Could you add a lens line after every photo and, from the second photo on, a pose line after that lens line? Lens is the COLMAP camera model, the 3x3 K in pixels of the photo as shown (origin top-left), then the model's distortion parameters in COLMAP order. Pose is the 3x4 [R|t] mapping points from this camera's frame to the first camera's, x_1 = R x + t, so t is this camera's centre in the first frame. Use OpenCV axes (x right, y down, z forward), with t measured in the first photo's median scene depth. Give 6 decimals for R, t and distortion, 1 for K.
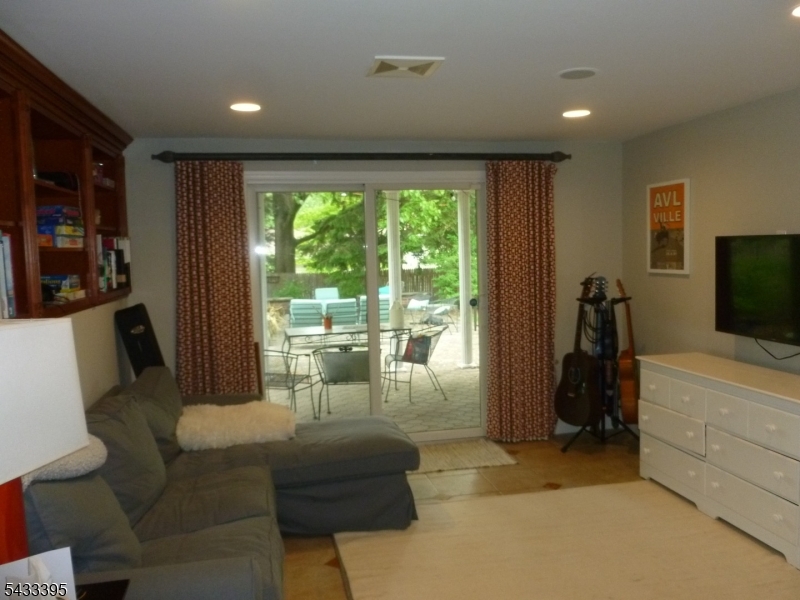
lens RADIAL K [[683.9, 0, 400.0], [0, 683.9, 300.0], [0, 0, 1]] dist [-0.061216, 0.002851]
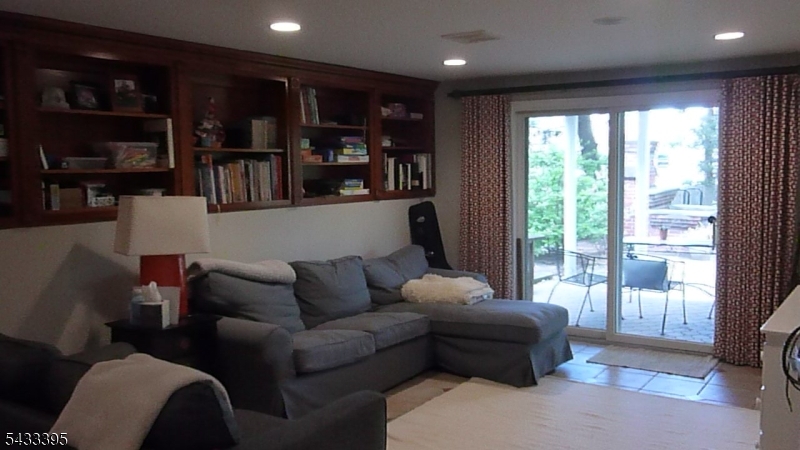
lens RADIAL K [[724.3, 0, 400.0], [0, 724.3, 225.0], [0, 0, 1]] dist [0.000891, -0.000863]
pose [[0.690626, 0.077892, -0.719005, 0.689385], [-0.059850, 0.996928, 0.050513, -0.018504], [0.720732, 0.008146, 0.693166, -0.091858]]
